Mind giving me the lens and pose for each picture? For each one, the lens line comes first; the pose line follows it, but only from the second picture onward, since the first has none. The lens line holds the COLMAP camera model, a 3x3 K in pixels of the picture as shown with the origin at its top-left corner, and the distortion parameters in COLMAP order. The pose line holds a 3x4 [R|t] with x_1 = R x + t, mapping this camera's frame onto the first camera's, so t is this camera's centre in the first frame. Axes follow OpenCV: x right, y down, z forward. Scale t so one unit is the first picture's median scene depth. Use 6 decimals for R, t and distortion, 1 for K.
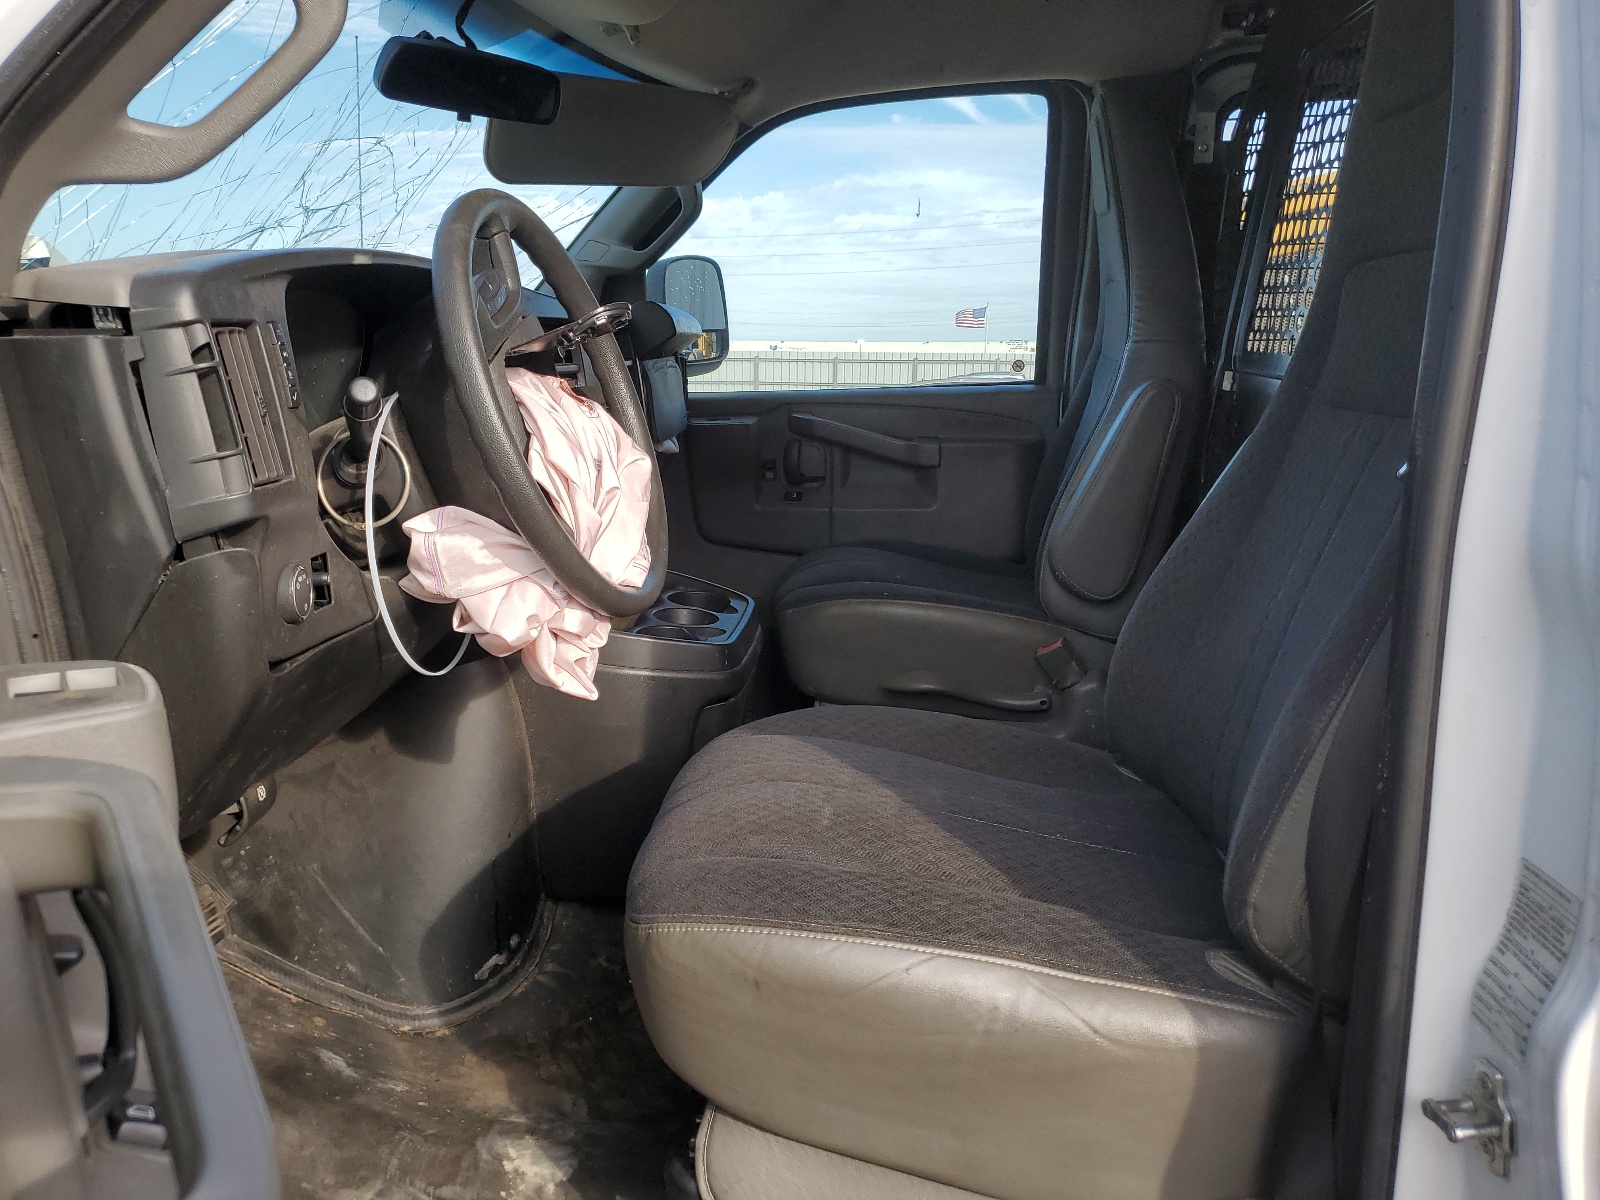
lens RADIAL K [[1216.0, 0, 800.0], [0, 1216.0, 600.0], [0, 0, 1]] dist [-0.002050, -0.003337]
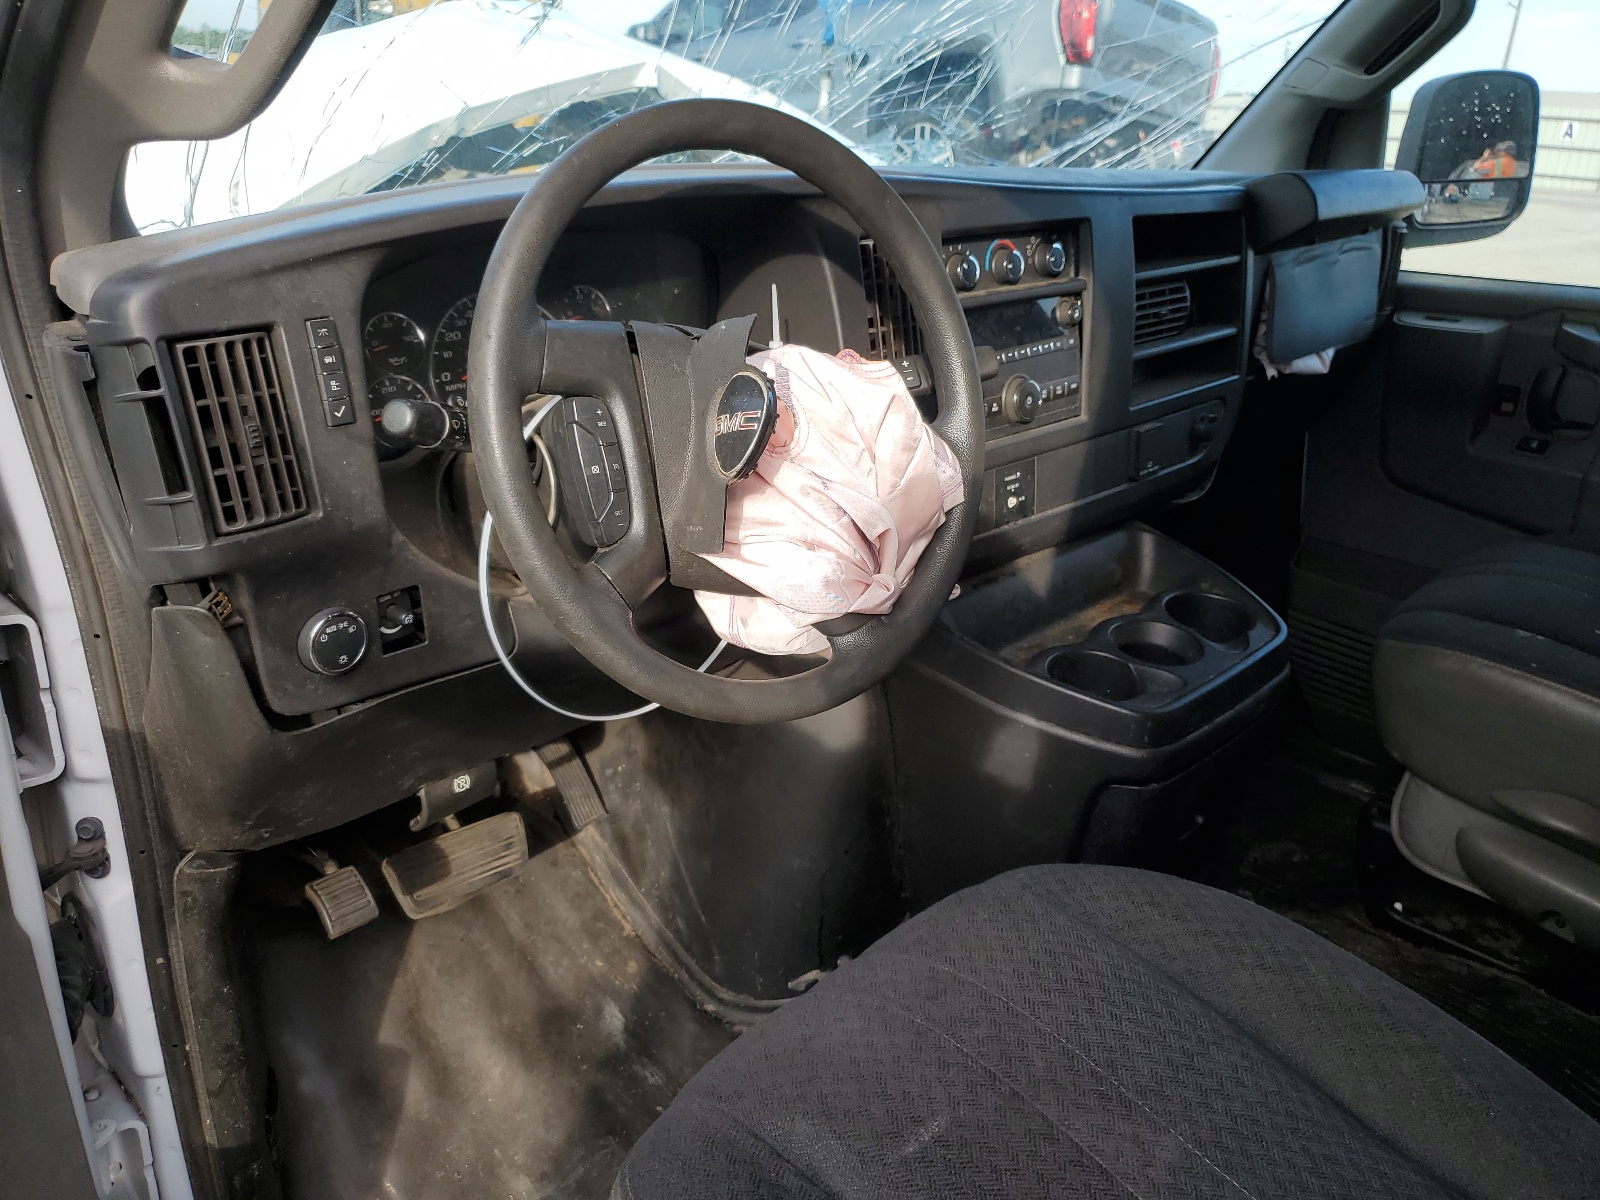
lens RADIAL K [[1168.9, 0, 799.3], [0, 1168.9, 563.6], [0, 0, 1]] dist [0.083779, 0.000904]
pose [[0.749039, 0.239787, -0.617610, 0.165287], [-0.141341, 0.968580, 0.204633, -0.139501], [0.647274, -0.065984, 0.759396, 0.296358]]
